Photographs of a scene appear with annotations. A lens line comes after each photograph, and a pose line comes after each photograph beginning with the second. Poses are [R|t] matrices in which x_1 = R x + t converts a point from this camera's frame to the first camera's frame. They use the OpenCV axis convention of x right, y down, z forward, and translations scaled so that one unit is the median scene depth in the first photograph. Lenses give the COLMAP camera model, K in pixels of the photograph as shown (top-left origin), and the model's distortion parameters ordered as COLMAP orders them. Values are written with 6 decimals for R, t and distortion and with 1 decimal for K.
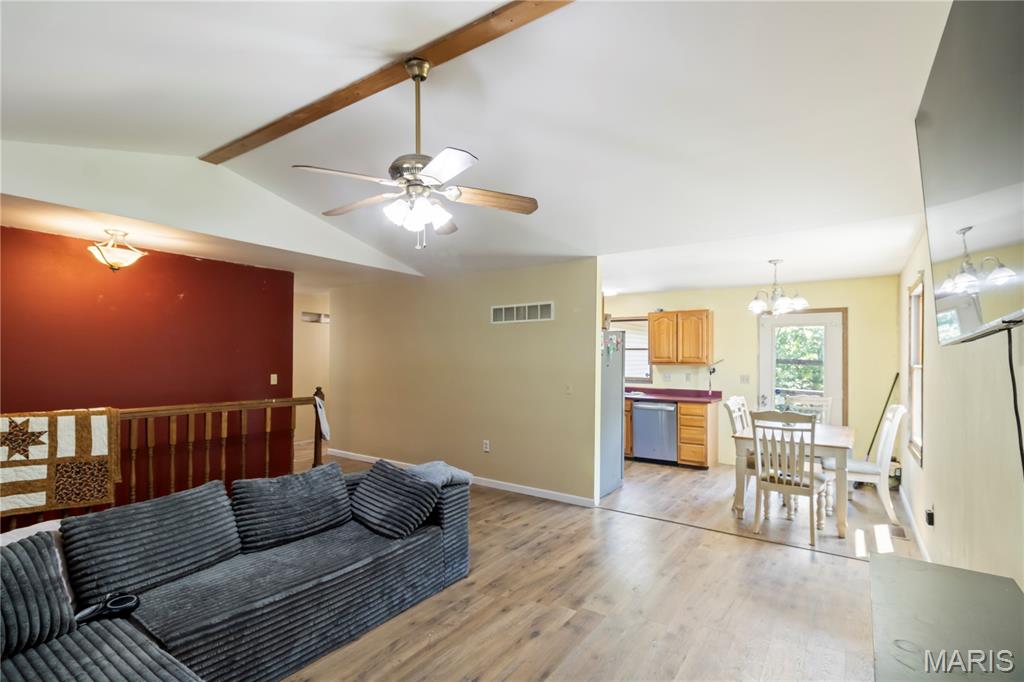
lens RADIAL K [[480.4, 0, 522.1], [0, 480.4, 354.2], [0, 0, 1]] dist [0.000953, -0.000181]
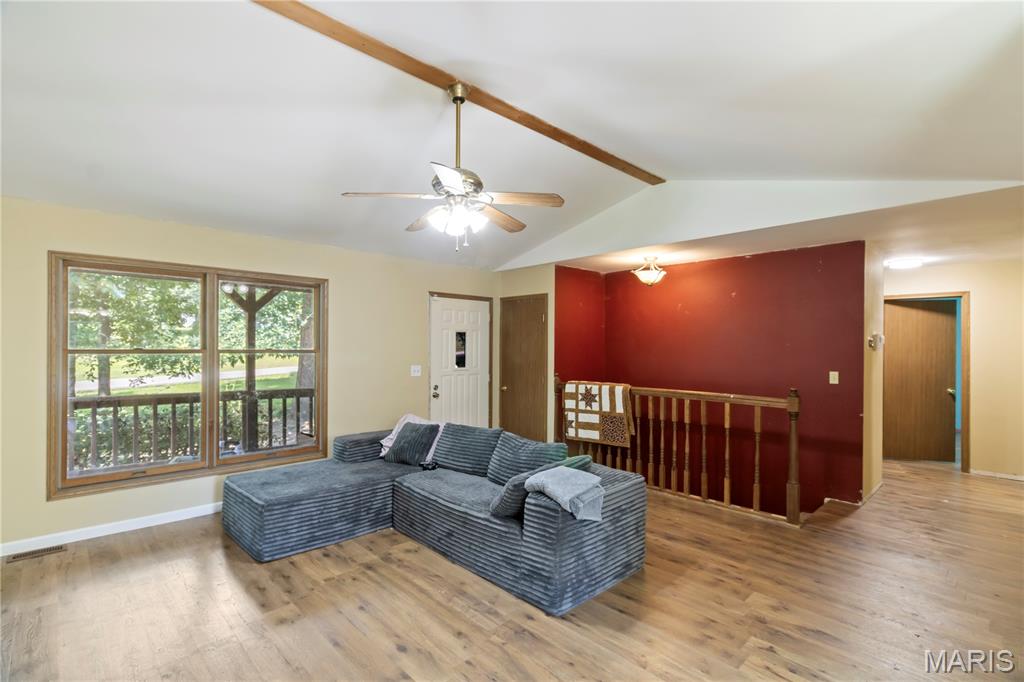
lens RADIAL K [[480.4, 0, 511.3], [0, 480.4, 343.8], [0, 0, 1]] dist [0.000953, -0.000181]
pose [[-0.208936, -0.012708, -0.977847, 0.652824], [-0.002453, 0.999919, -0.012471, 0.009619], [0.977926, -0.000207, -0.208950, 1.026681]]
